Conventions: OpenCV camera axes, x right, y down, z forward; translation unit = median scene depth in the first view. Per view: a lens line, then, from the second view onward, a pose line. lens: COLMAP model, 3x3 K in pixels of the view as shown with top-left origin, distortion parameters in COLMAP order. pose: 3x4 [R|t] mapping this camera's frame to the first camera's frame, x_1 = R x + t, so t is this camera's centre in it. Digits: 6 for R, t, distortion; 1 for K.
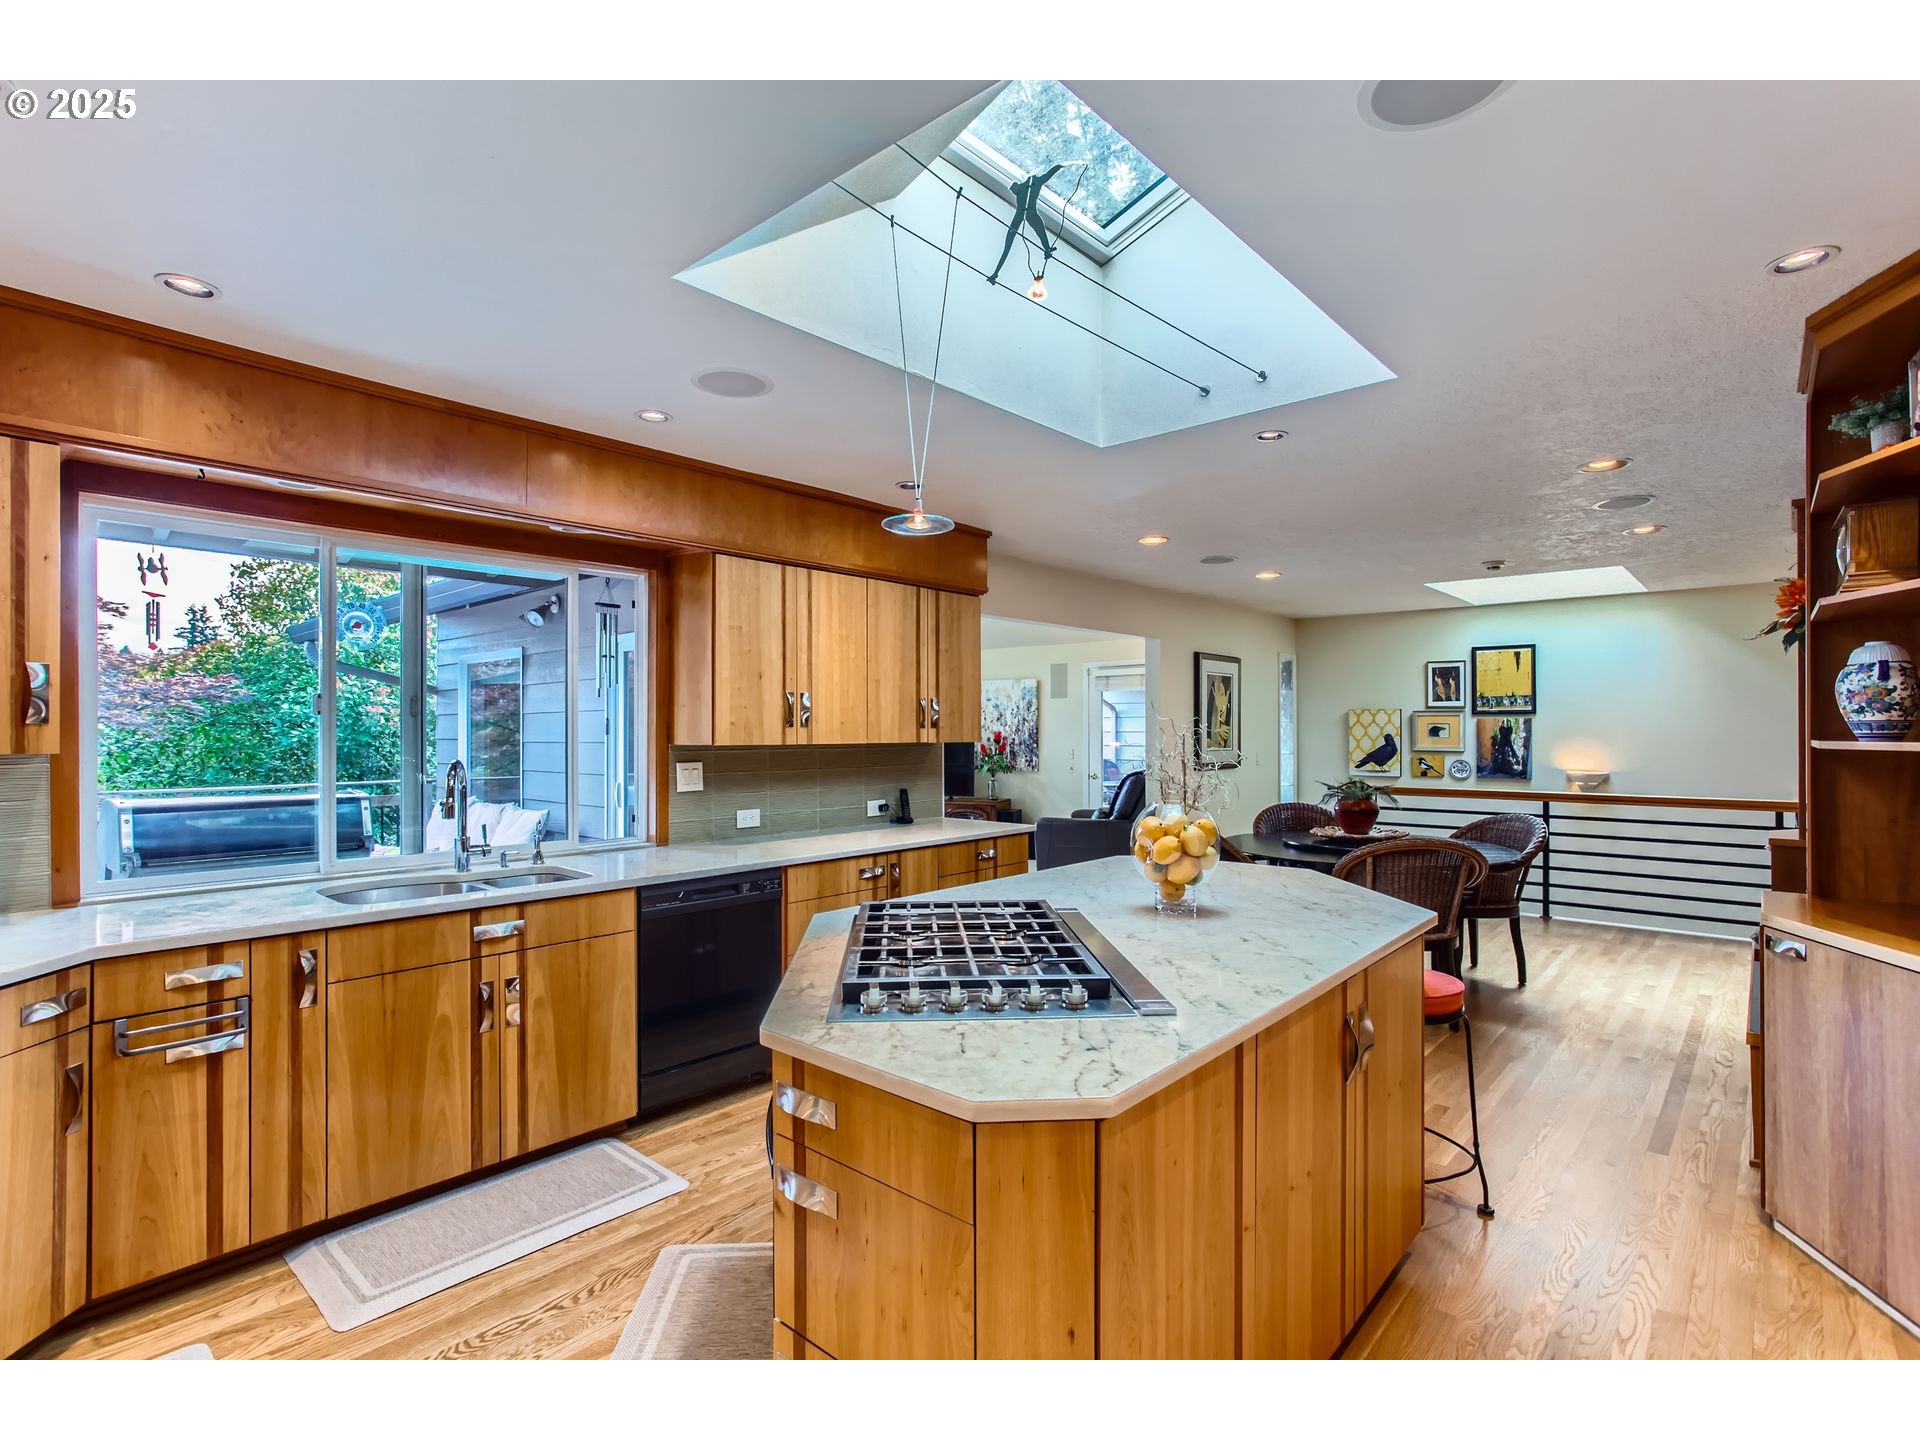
lens RADIAL K [[927.2, 0, 956.3], [0, 927.2, 720.2], [0, 0, 1]] dist [-0.033597, 0.003700]
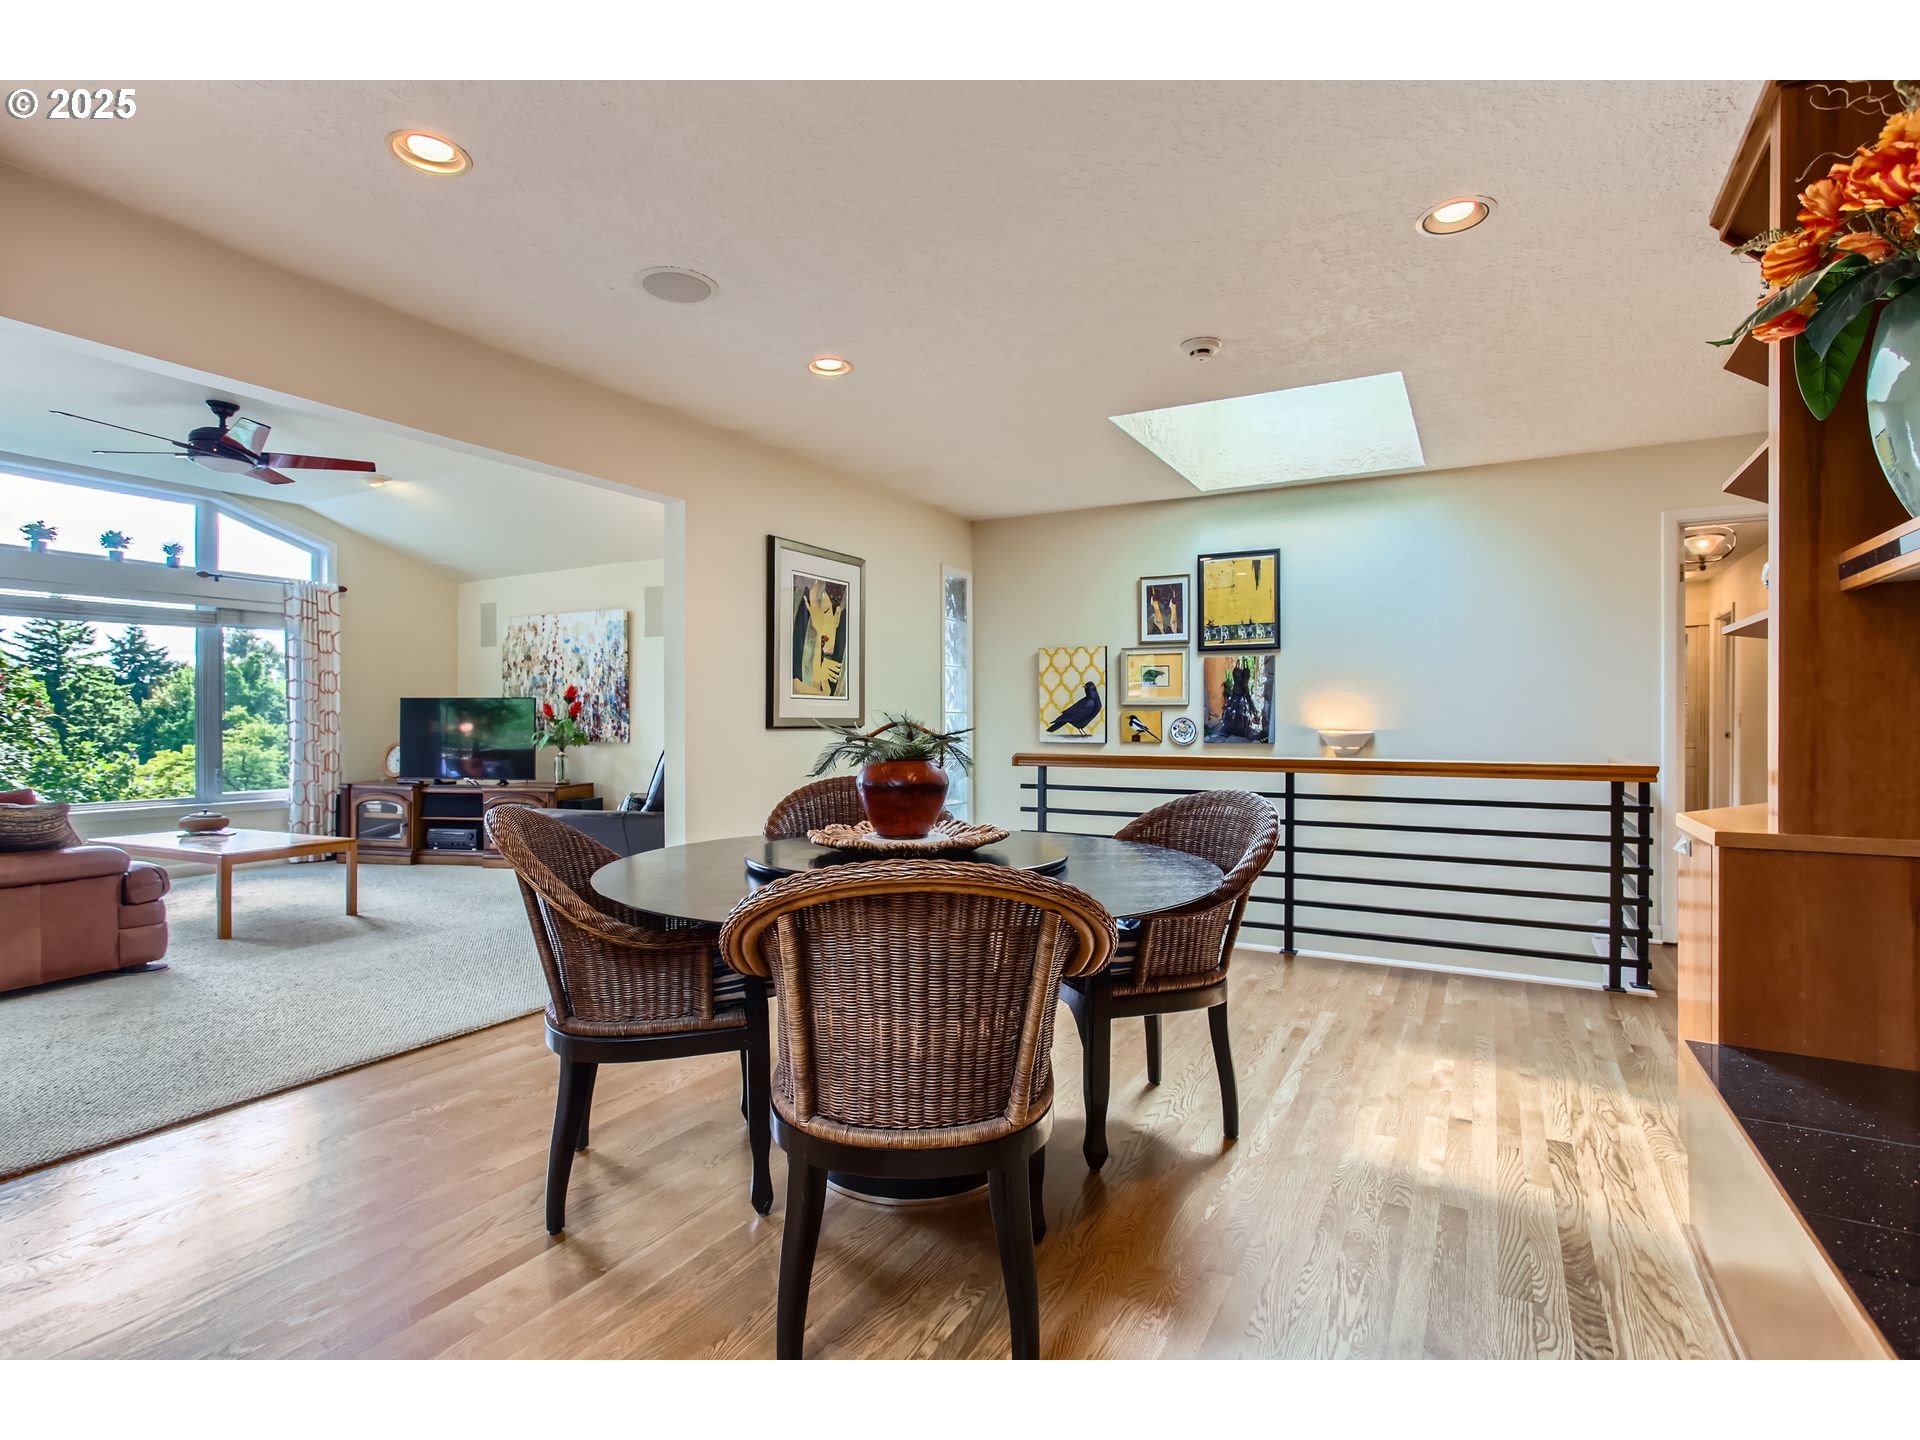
lens RADIAL K [[927.2, 0, 971.0], [0, 927.2, 716.1], [0, 0, 1]] dist [-0.033597, 0.003700]
pose [[0.975008, 0.001116, 0.222167, 0.238546], [-0.002742, 0.999972, 0.007011, 0.038535], [-0.222153, -0.007445, 0.974984, 0.352788]]
